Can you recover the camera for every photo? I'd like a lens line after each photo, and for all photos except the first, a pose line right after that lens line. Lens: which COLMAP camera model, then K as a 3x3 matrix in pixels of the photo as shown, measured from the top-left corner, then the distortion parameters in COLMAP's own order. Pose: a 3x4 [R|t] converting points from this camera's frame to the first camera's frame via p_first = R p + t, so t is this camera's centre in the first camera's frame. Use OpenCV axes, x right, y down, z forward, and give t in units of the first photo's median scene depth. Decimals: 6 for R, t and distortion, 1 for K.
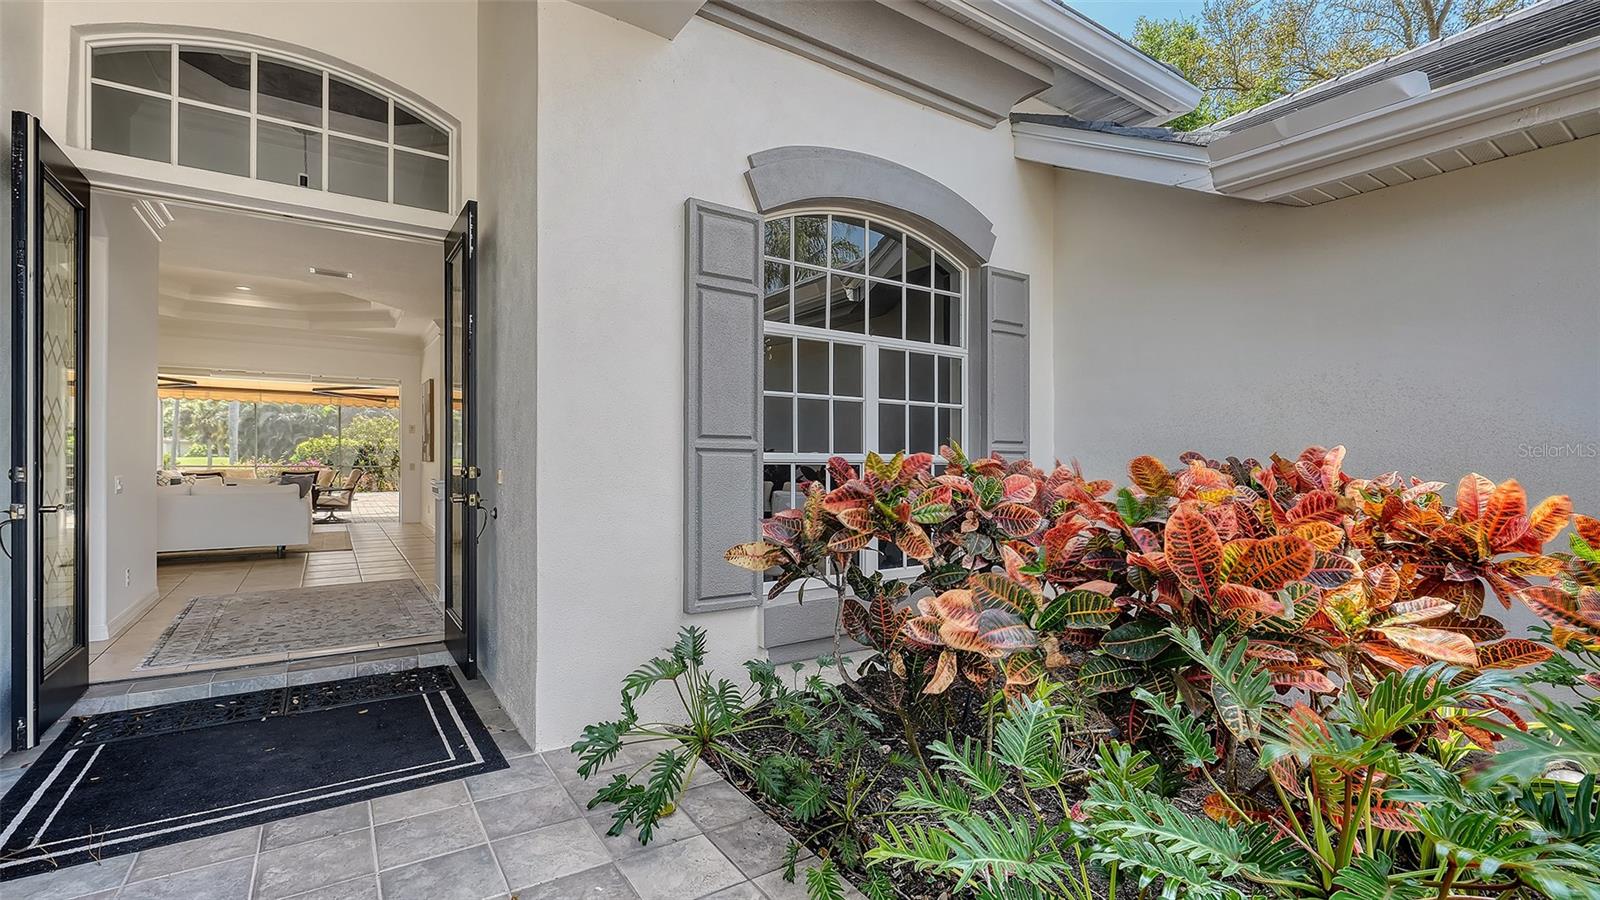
lens RADIAL K [[708.9, 0, 800.3], [0, 708.9, 450.0], [0, 0, 1]] dist [-0.001277, 0.000084]
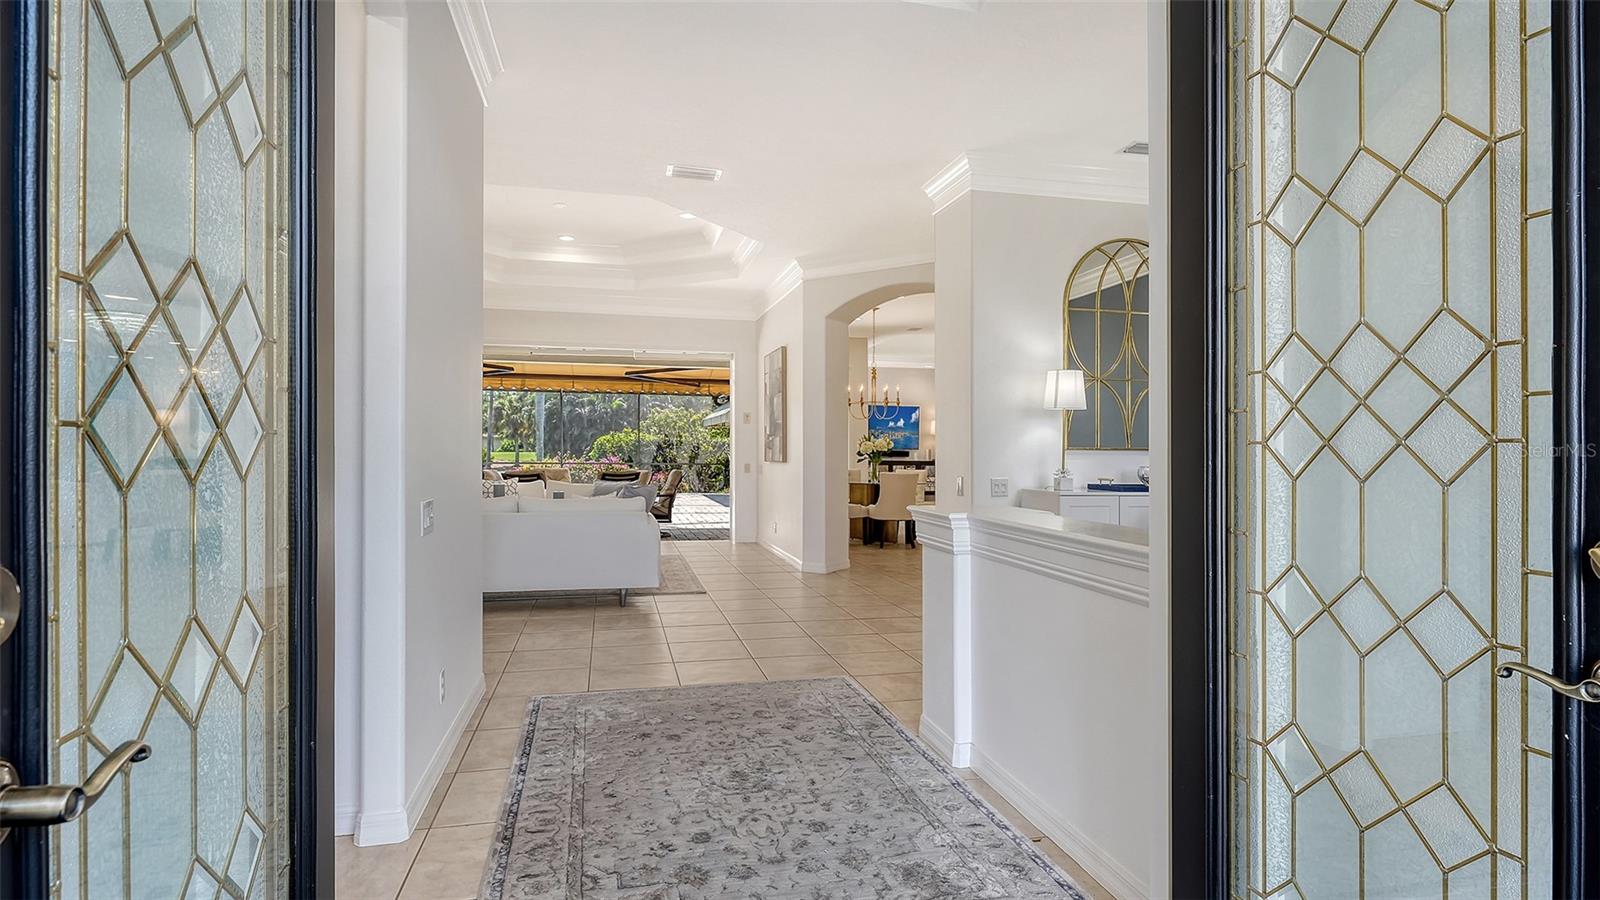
lens RADIAL K [[817.2, 0, 798.2], [0, 817.2, 449.2], [0, 0, 1]] dist [0.002265, 0.000032]
pose [[0.935328, -0.000529, -0.353780, -0.092444], [0.002747, 0.999980, 0.005767, -0.000335], [0.353770, -0.006365, 0.935311, 0.099729]]
